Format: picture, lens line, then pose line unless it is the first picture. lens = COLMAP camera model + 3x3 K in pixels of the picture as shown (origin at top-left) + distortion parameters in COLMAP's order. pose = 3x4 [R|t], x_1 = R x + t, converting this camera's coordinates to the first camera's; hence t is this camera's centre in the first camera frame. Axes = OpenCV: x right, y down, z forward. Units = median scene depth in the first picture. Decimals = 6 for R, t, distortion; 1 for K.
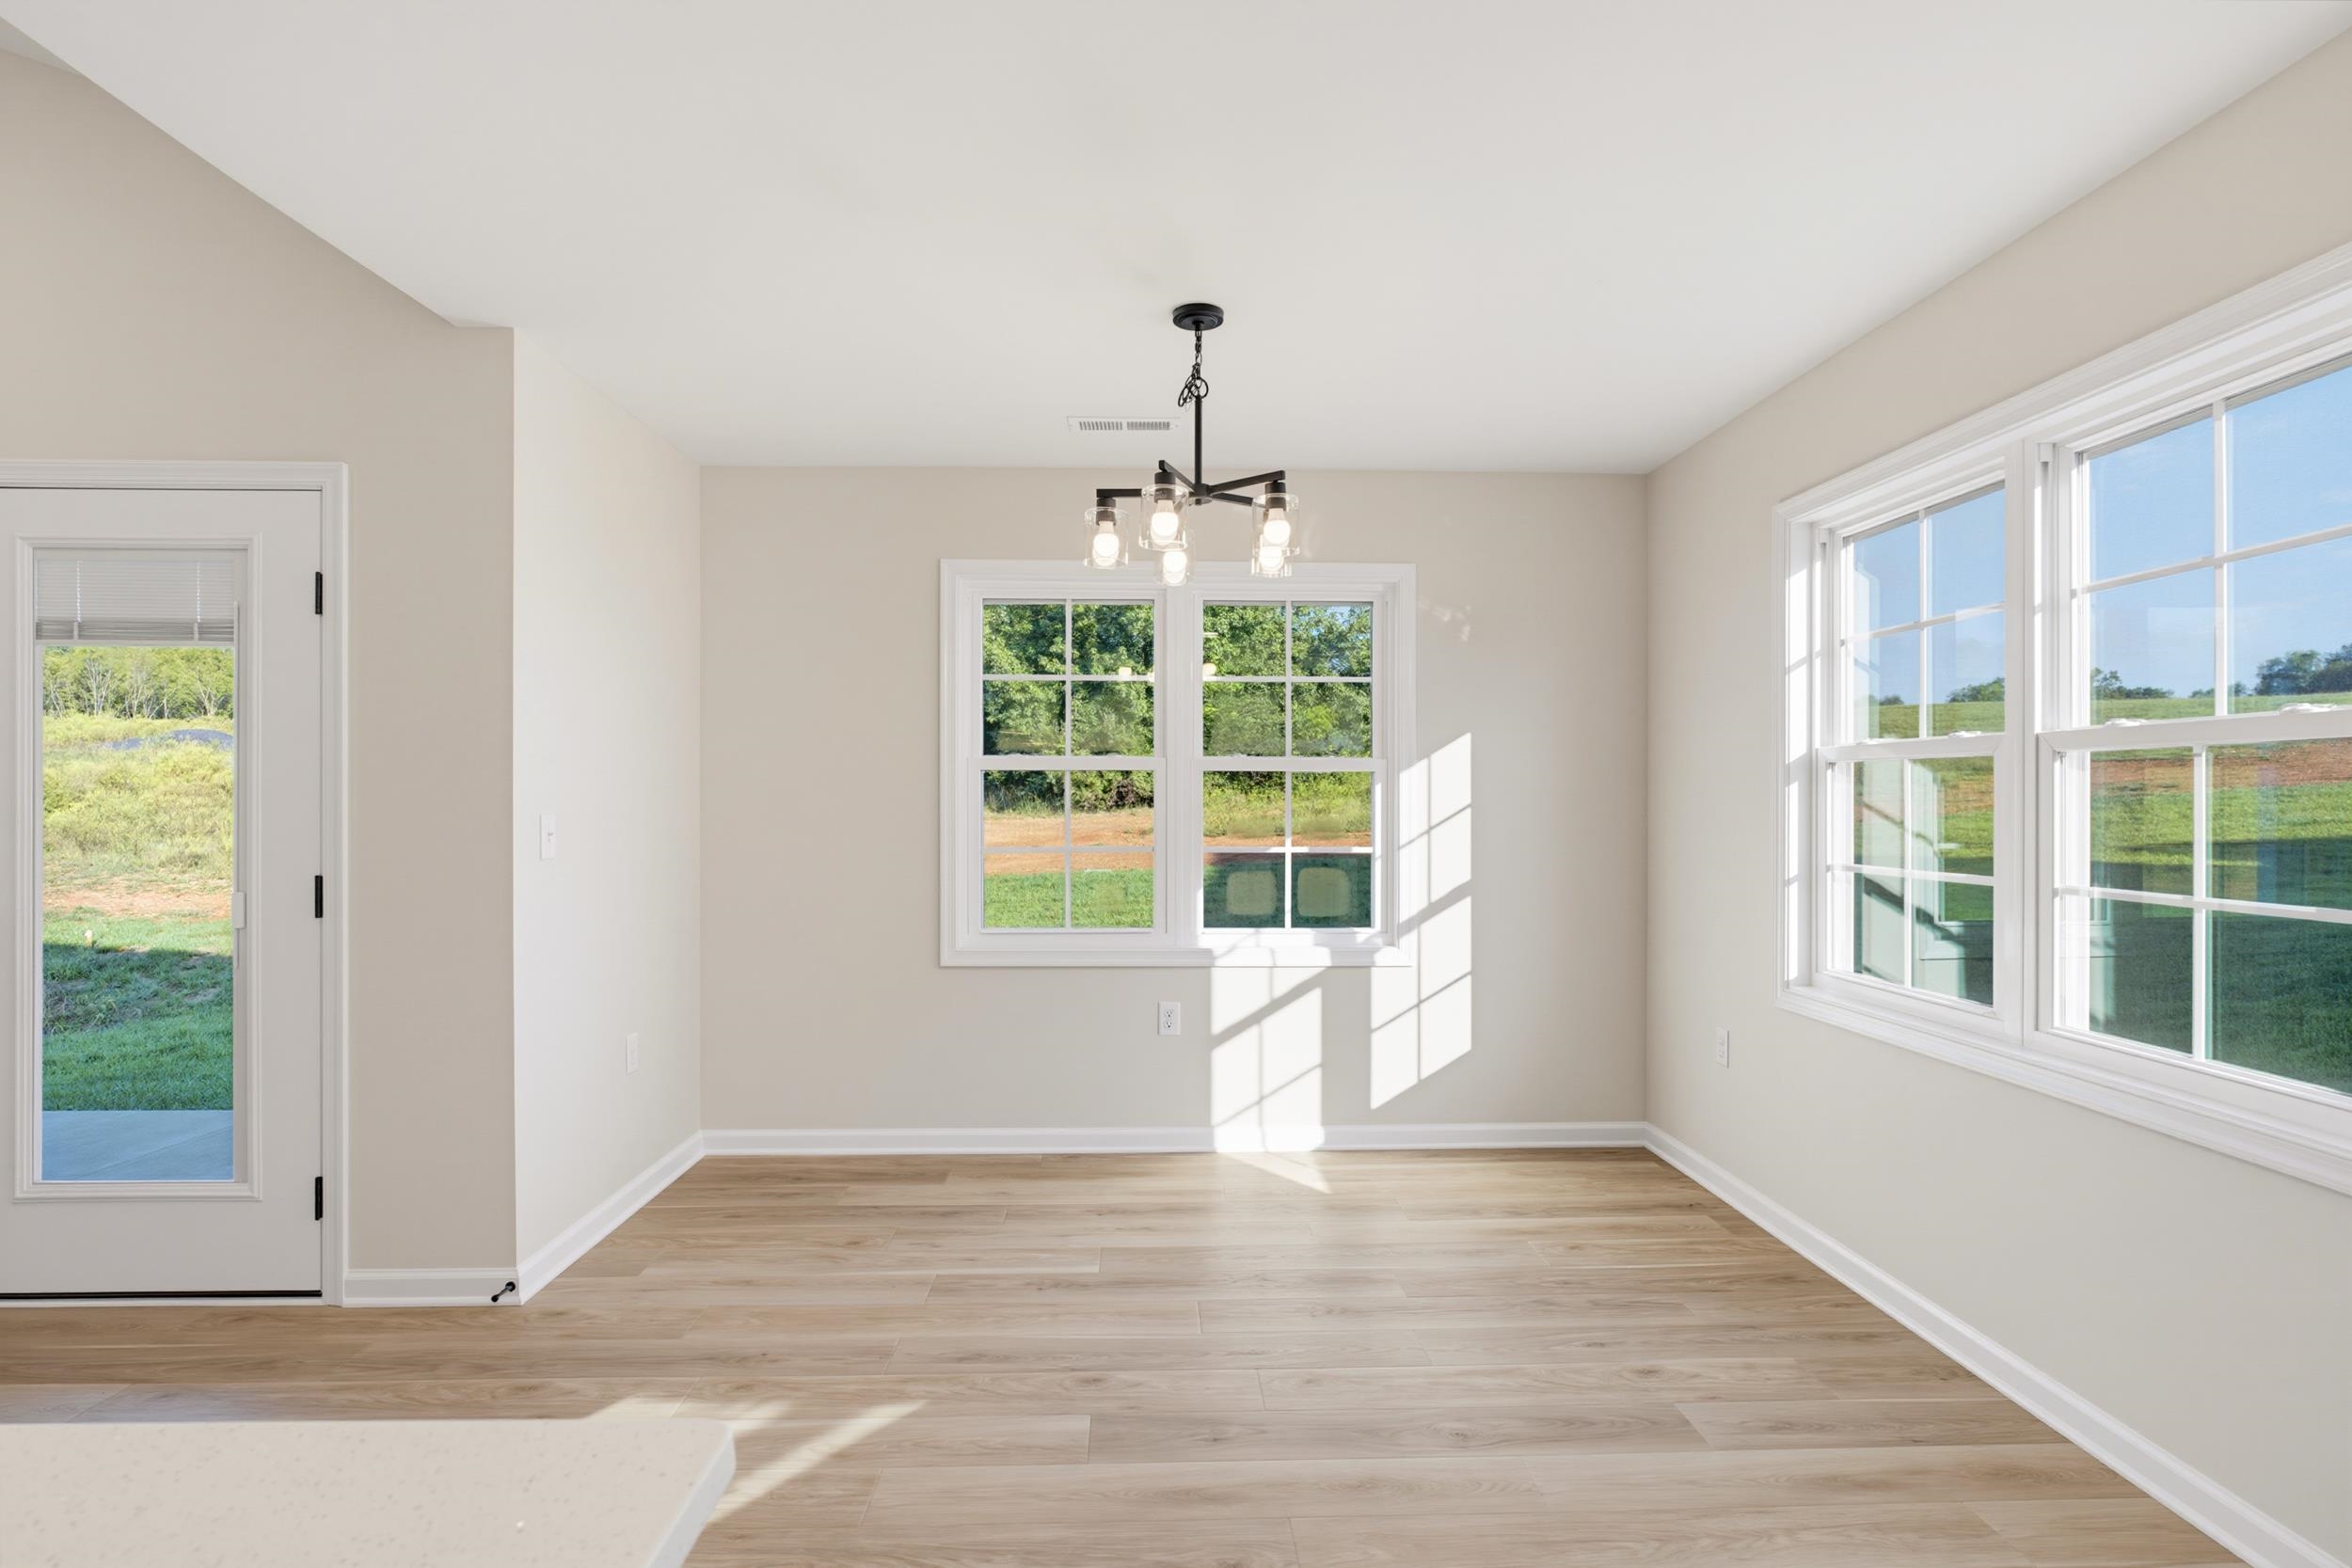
lens RADIAL K [[1179.8, 0, 1178.0], [0, 1179.8, 788.3], [0, 0, 1]] dist [-0.003226, -0.000221]
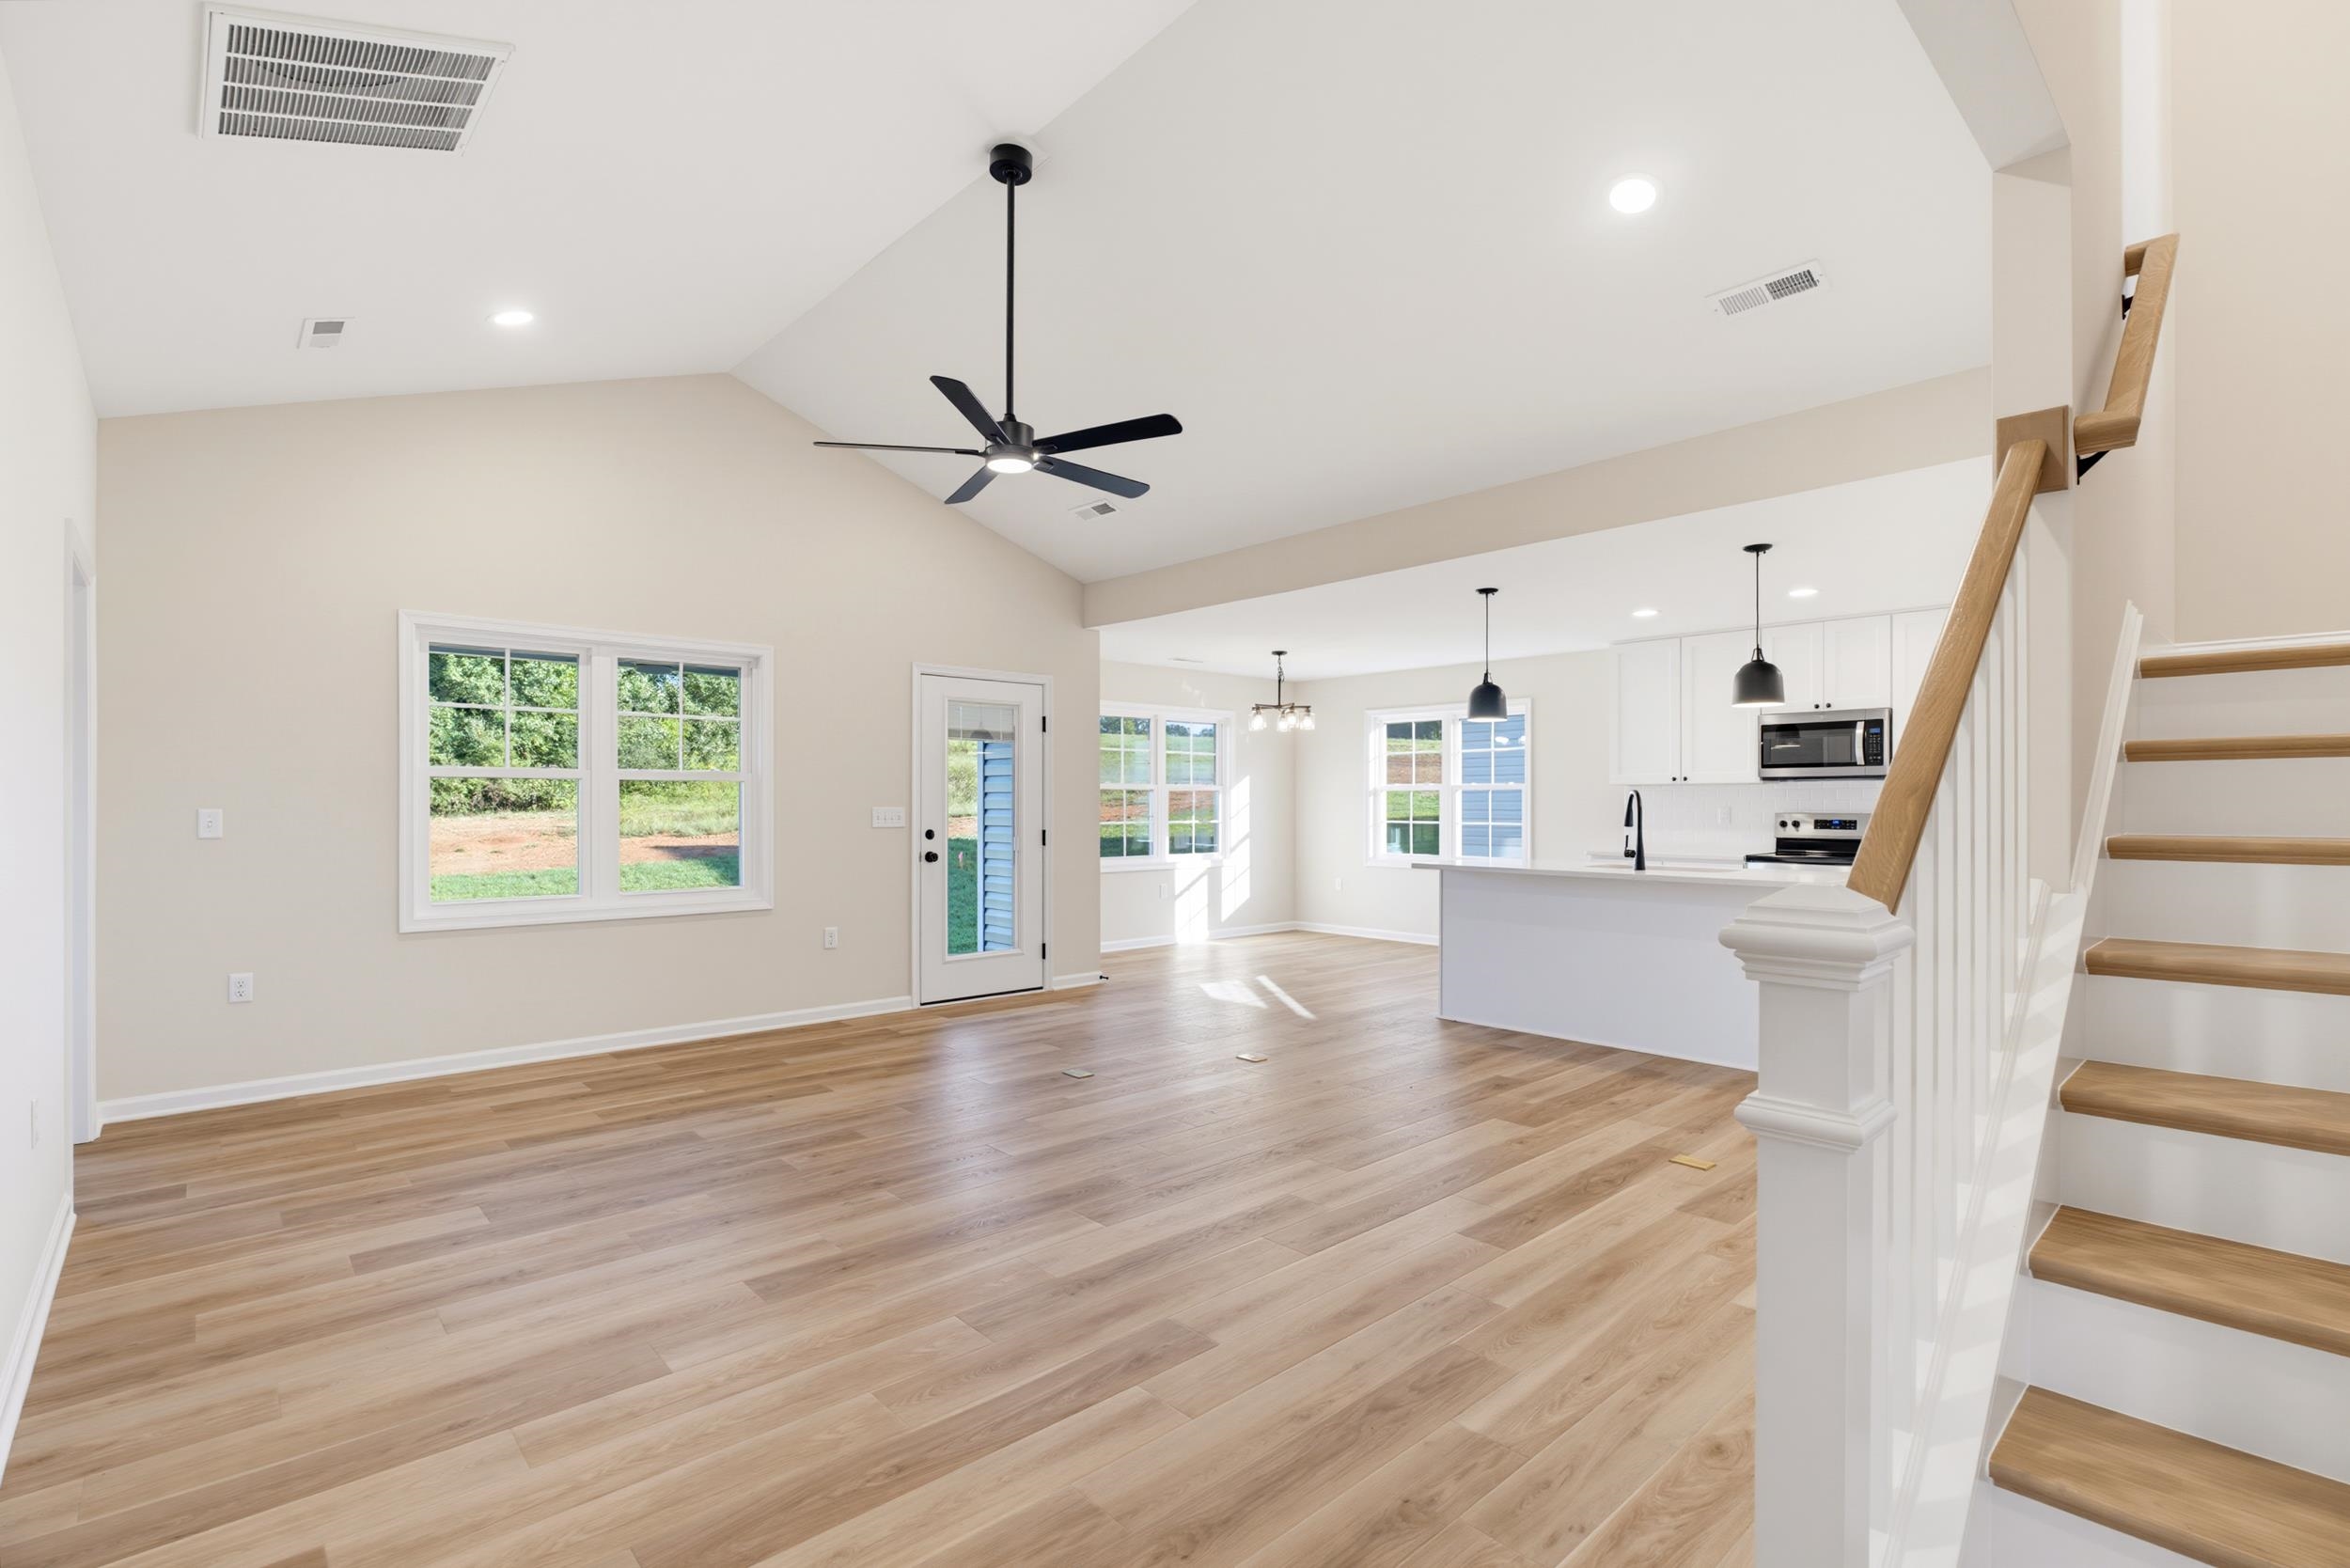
lens RADIAL K [[1084.5, 0, 1173.9], [0, 1084.5, 794.9], [0, 0, 1]] dist [-0.001502, 0.000135]
pose [[0.754787, 0.004309, 0.655956, -1.475360], [-0.004999, 0.999987, -0.000817, -0.003575], [-0.655951, -0.002662, 0.754799, -0.726687]]
